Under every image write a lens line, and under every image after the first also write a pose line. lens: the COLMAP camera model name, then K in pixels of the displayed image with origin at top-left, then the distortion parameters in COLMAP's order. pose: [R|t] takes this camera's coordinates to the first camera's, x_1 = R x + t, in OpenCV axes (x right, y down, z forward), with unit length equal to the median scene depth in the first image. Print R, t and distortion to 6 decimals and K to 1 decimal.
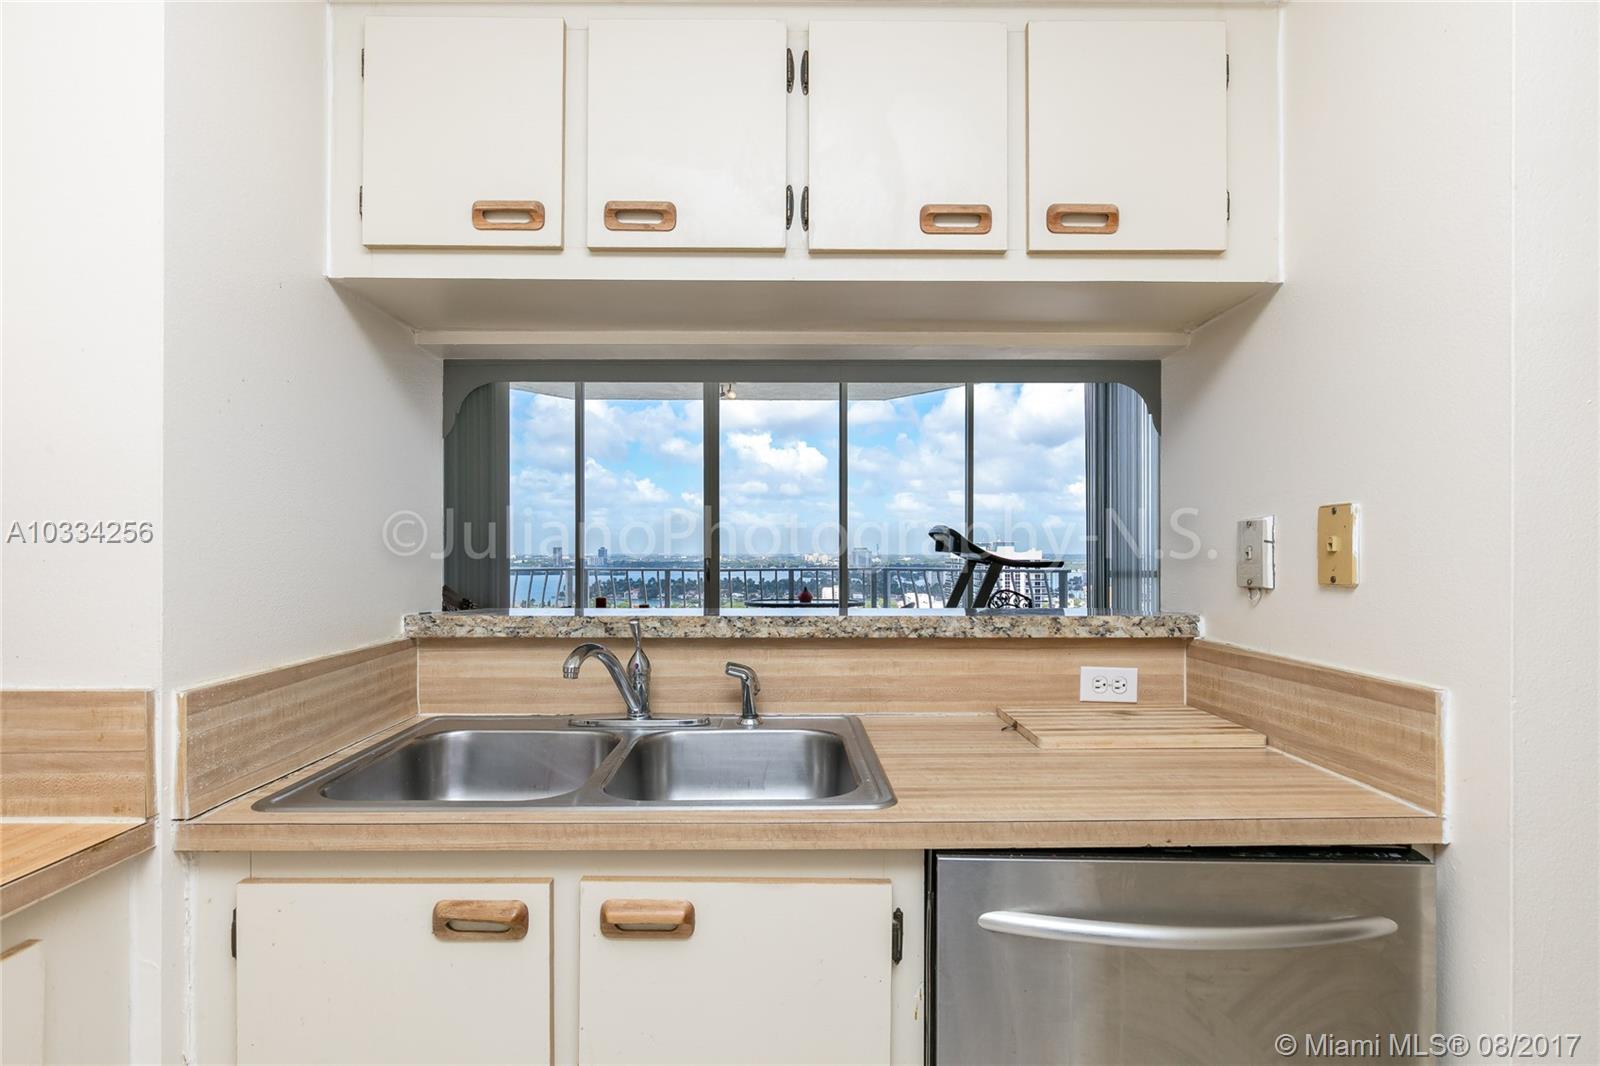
lens RADIAL K [[805.9, 0, 798.7], [0, 805.9, 551.7], [0, 0, 1]] dist [0.000636, 0.000085]
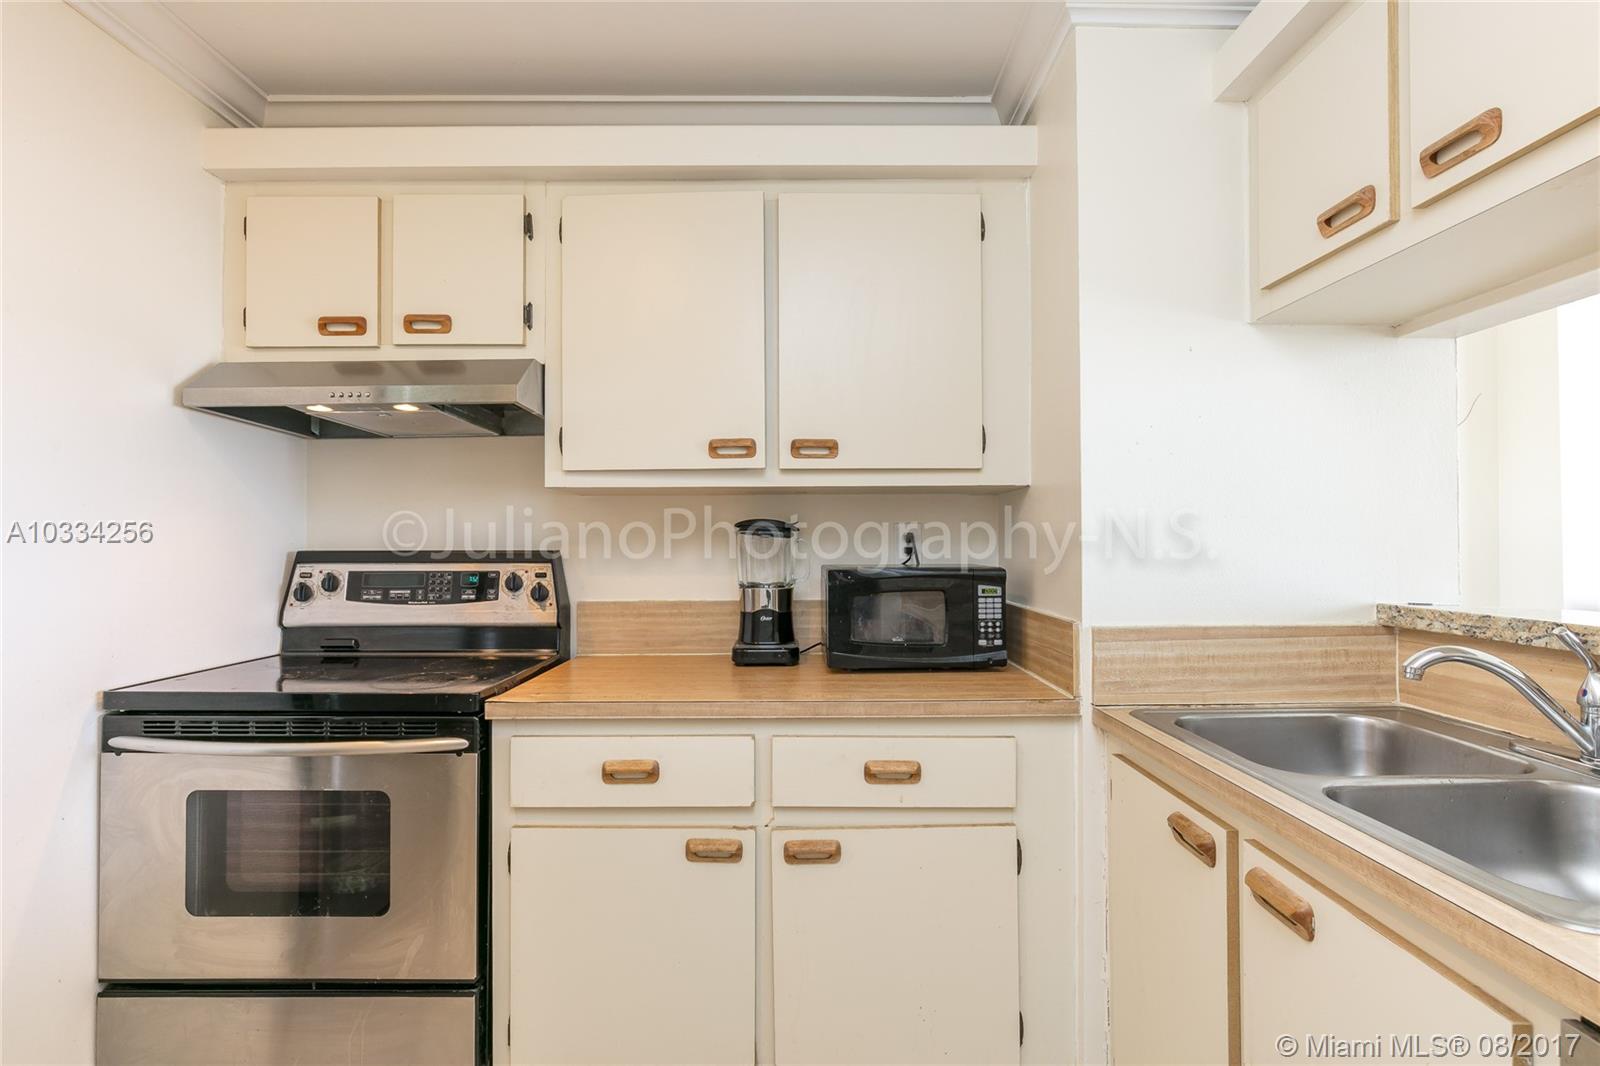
lens RADIAL K [[793.9, 0, 800.0], [0, 793.9, 533.0], [0, 0, 1]] dist [0.001873, 0.000426]
pose [[-0.027729, -0.013811, -0.999520, 0.716134], [0.001892, 0.999902, -0.013869, 0.001610], [0.999614, -0.002276, -0.027700, 0.359899]]
